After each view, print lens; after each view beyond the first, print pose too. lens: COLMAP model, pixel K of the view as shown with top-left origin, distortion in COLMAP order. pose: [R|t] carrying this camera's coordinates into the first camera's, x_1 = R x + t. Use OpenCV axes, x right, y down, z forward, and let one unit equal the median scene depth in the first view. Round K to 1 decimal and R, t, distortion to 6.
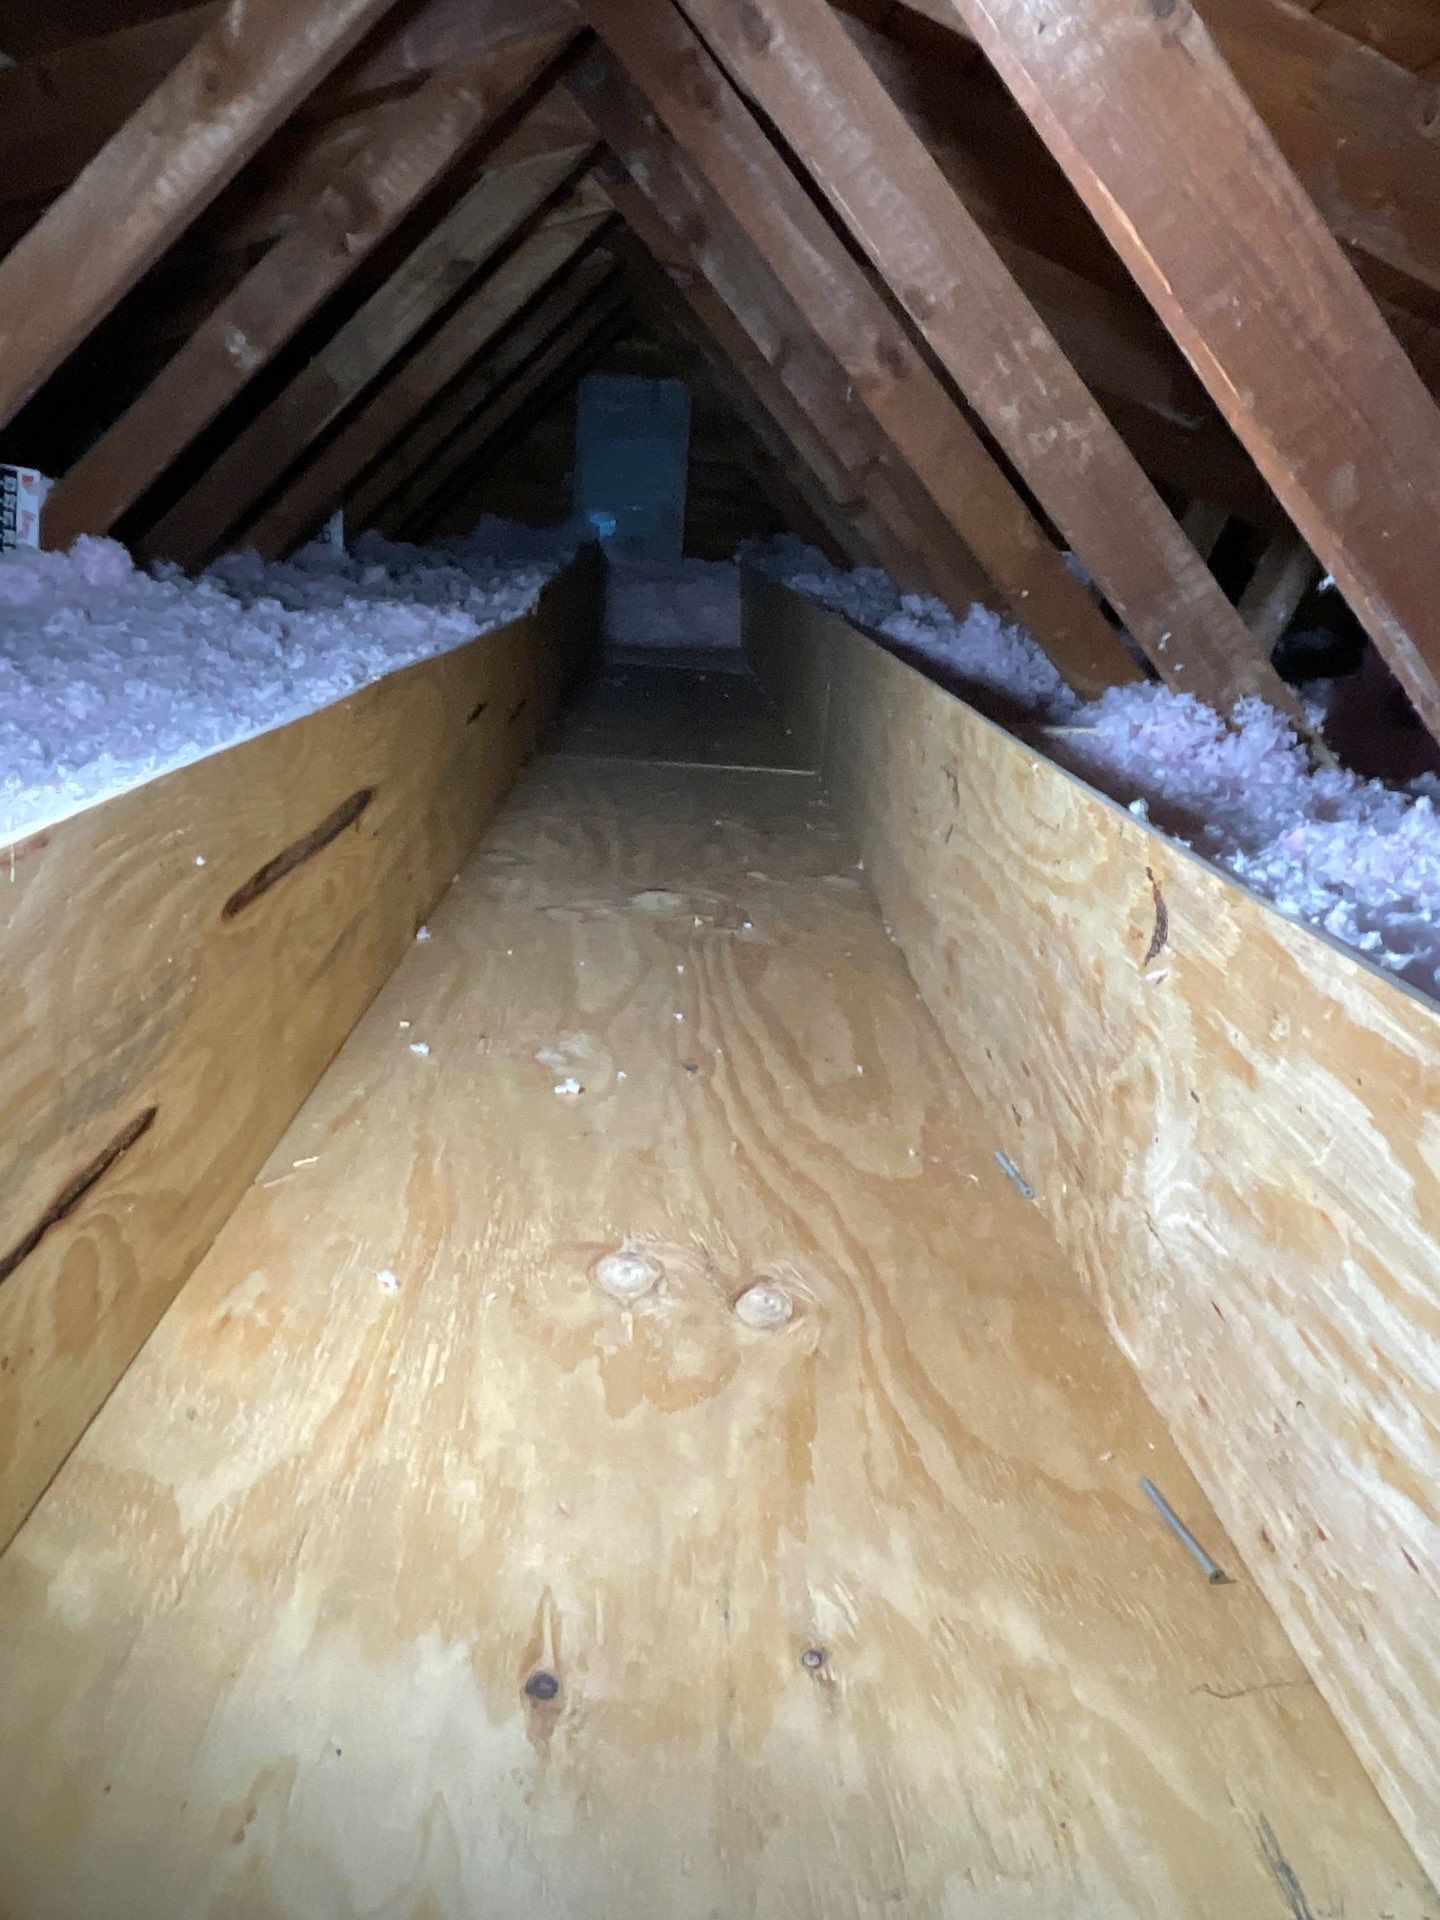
lens RADIAL K [[1510.2, 0, 720.0], [0, 1510.2, 960.0], [0, 0, 1]] dist [0.006442, -0.047741]
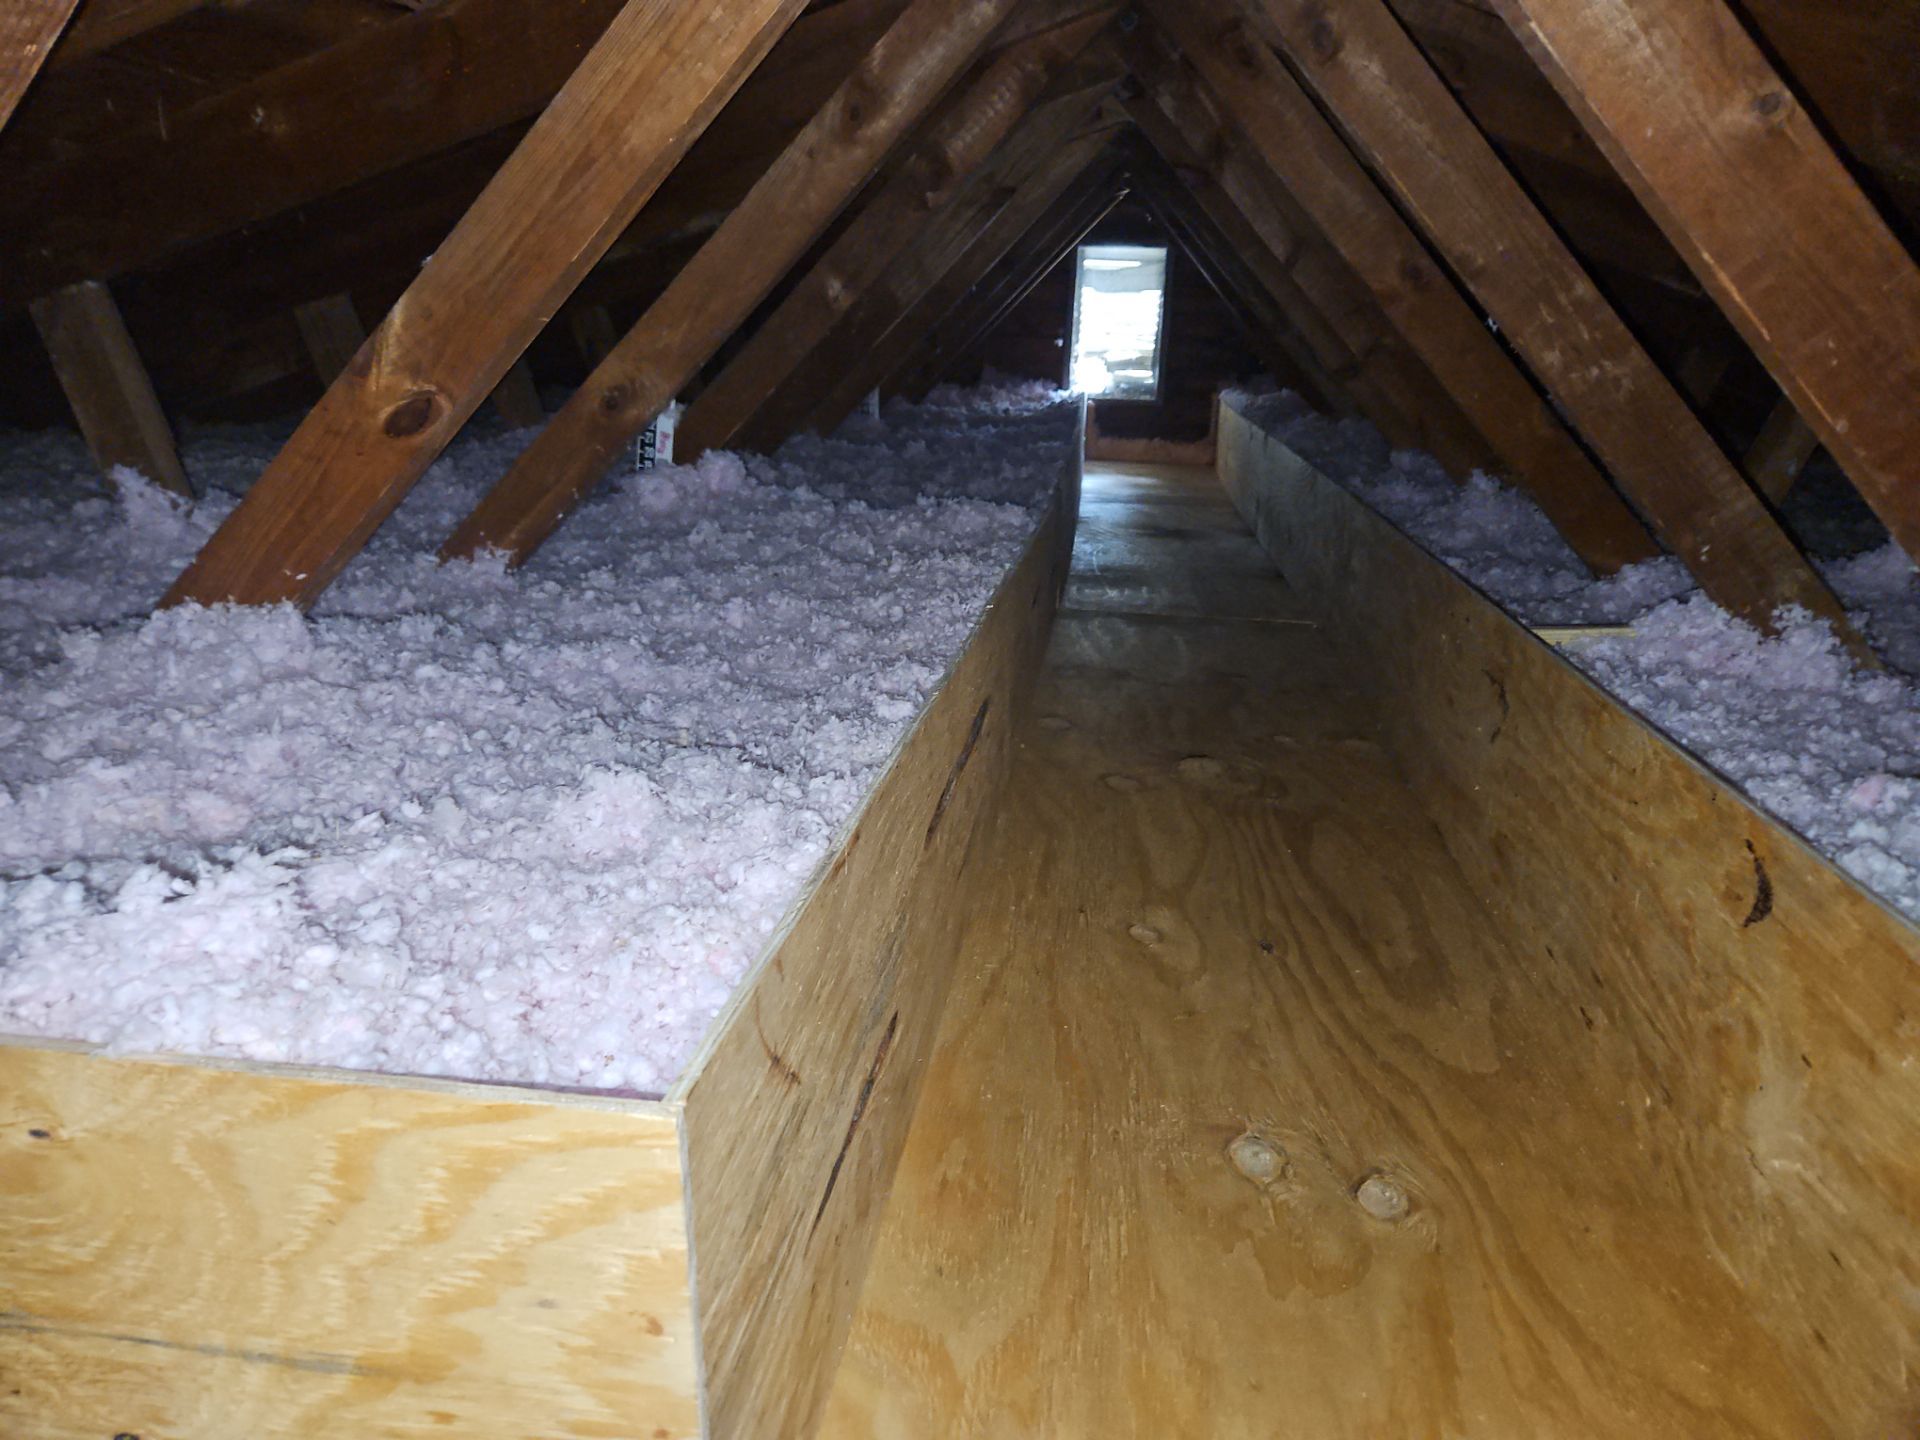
lens RADIAL K [[1324.4, 0, 958.6], [0, 1324.4, 766.3], [0, 0, 1]] dist [0.024660, -0.048052]
pose [[0.979497, 0.005240, -0.201389, -0.075106], [-0.009718, 0.999727, -0.021251, -0.070308], [0.201223, 0.022773, 0.979281, -0.075295]]
